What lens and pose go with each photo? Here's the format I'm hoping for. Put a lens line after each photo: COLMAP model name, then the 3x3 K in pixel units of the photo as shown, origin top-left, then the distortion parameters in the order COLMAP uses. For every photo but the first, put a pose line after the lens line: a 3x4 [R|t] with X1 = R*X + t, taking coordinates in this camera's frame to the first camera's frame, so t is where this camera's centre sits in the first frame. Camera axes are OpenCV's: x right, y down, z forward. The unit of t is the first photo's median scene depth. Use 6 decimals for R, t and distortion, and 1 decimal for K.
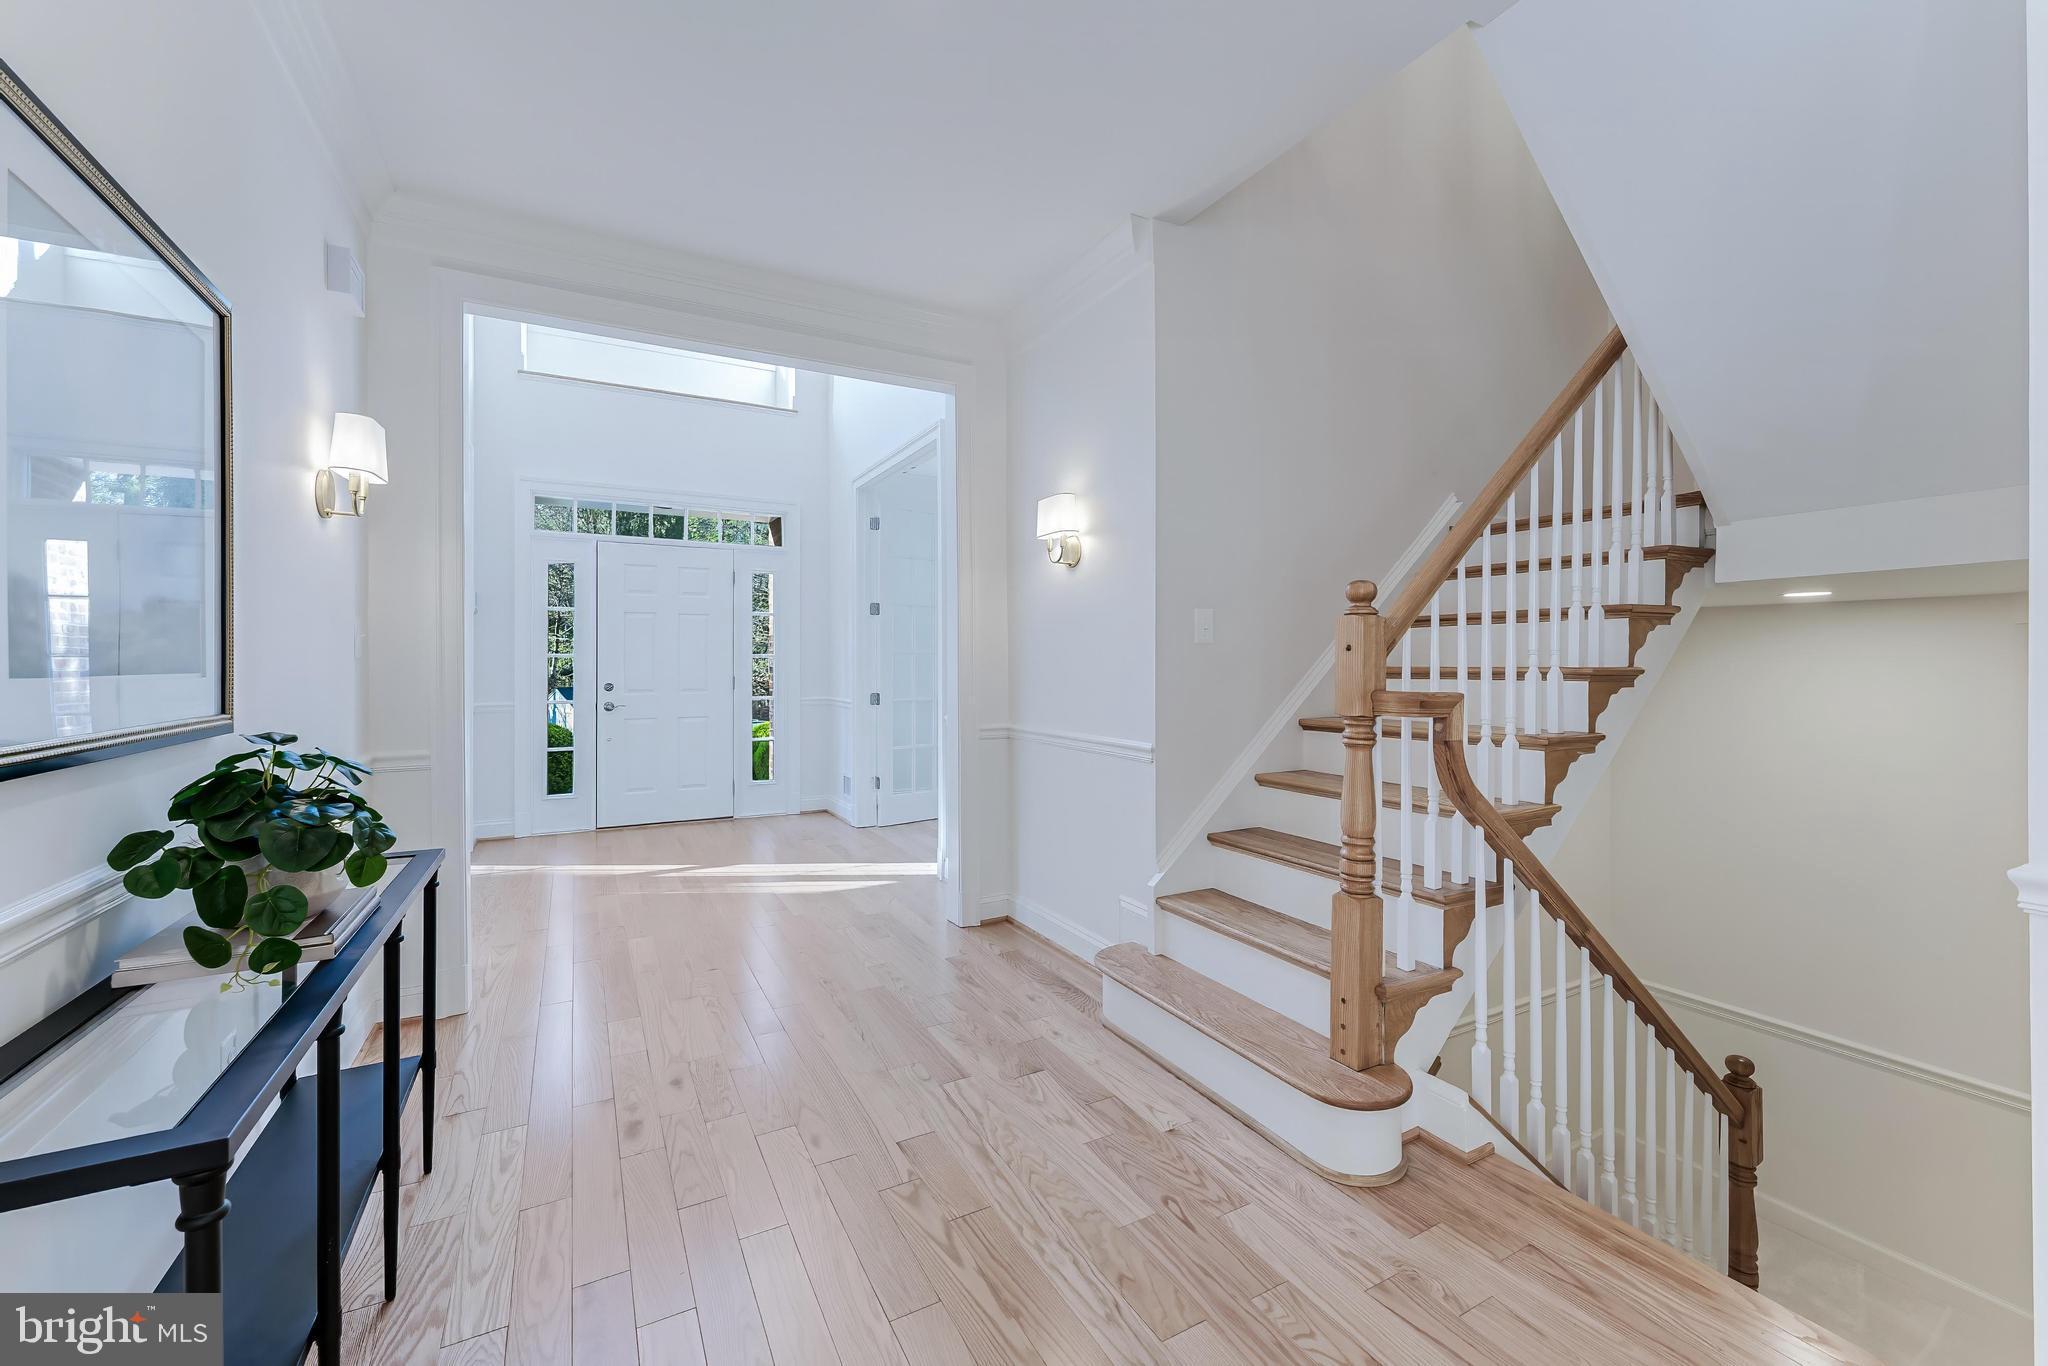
lens RADIAL K [[827.8, 0, 1034.1], [0, 827.8, 672.8], [0, 0, 1]] dist [0.002433, -0.000554]
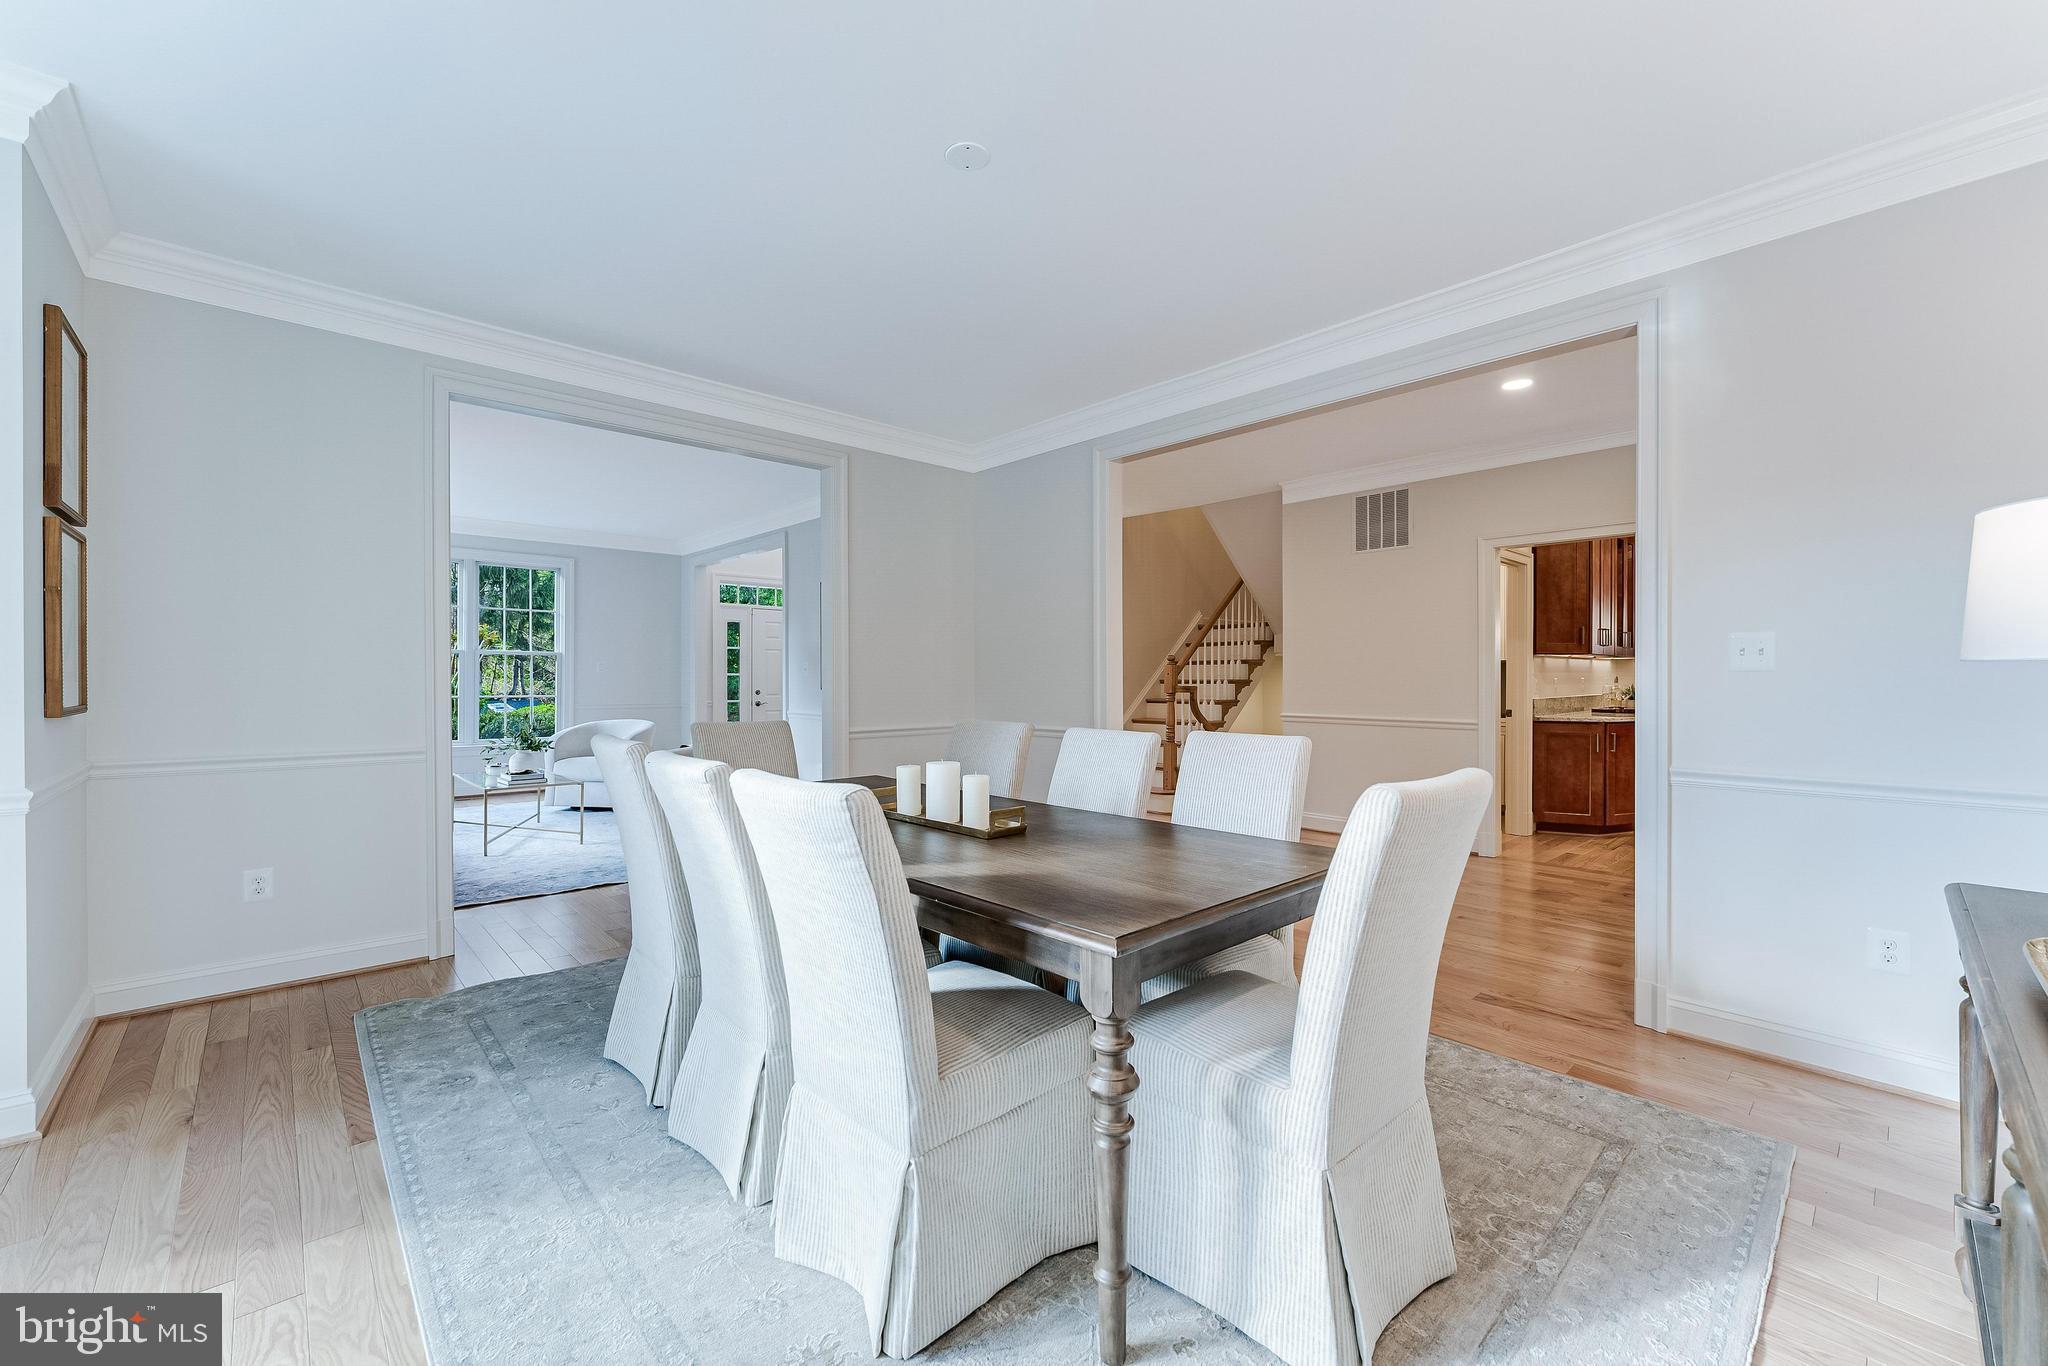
lens RADIAL K [[827.8, 0, 1034.1], [0, 827.8, 672.8], [0, 0, 1]] dist [0.002433, -0.000554]
pose [[0.971155, -0.002173, 0.238437, -0.867602], [0.005568, 0.999892, -0.013566, 0.006261], [-0.238382, 0.014502, 0.971063, -1.962756]]
